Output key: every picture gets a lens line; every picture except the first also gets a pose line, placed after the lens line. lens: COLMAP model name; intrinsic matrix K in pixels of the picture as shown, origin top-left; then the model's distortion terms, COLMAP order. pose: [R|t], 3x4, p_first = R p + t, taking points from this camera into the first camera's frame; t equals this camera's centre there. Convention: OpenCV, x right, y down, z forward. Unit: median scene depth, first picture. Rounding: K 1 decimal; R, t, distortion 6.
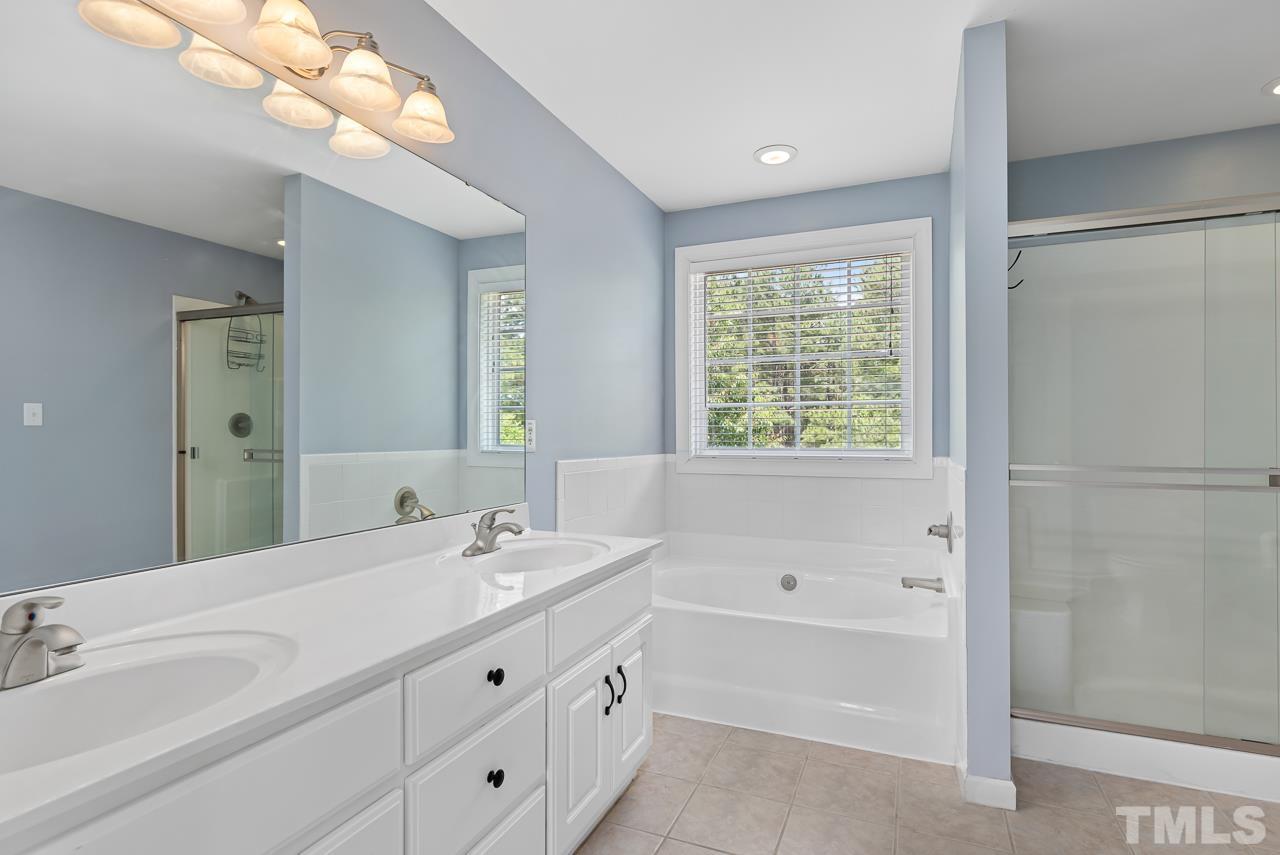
lens RADIAL K [[645.1, 0, 639.8], [0, 645.1, 429.7], [0, 0, 1]] dist [-0.003900, 0.001617]
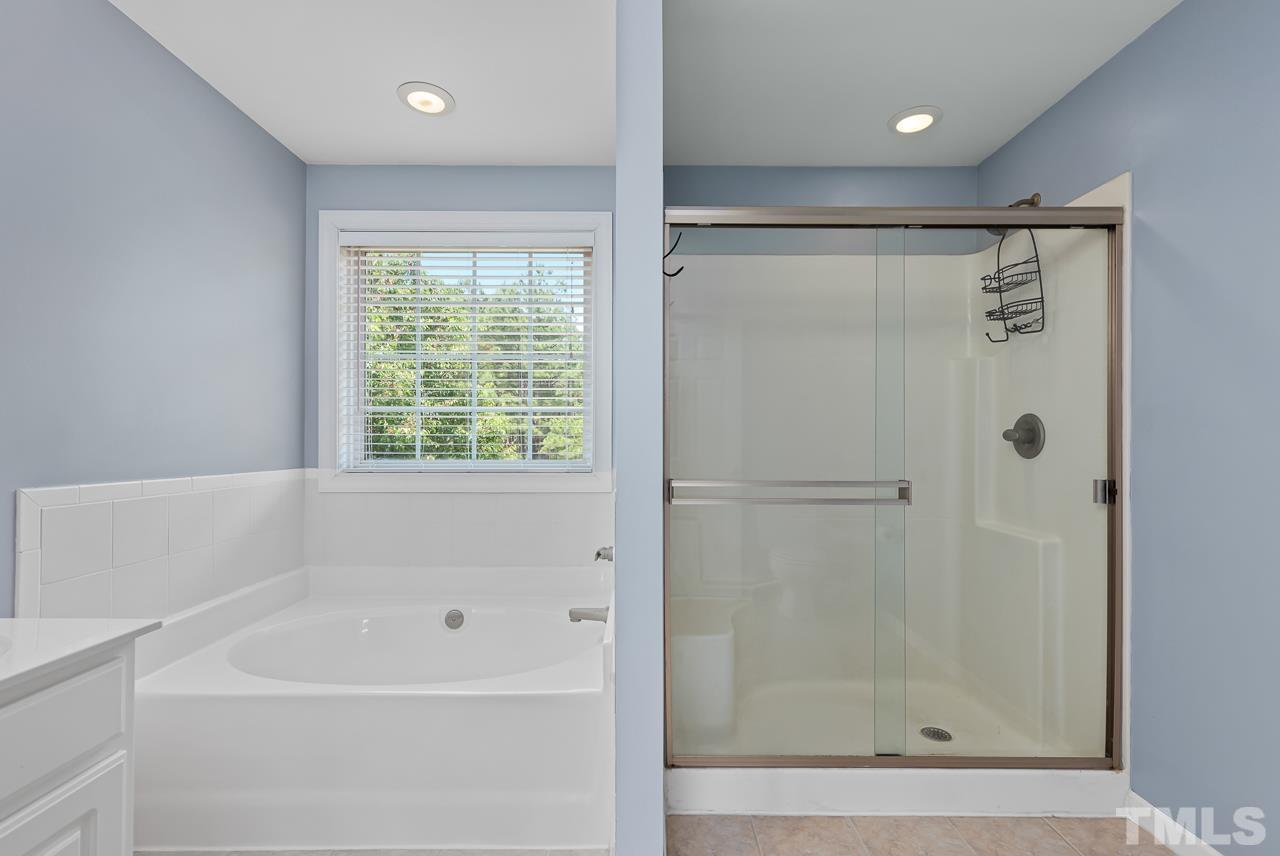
lens RADIAL K [[581.0, 0, 642.6], [0, 581.0, 433.8], [0, 0, 1]] dist [0.003552, 0.000608]
pose [[0.918483, 0.007693, 0.395386, 0.143389], [-0.005464, 0.999962, -0.006765, -0.002969], [-0.395423, 0.004053, 0.918490, 0.185069]]
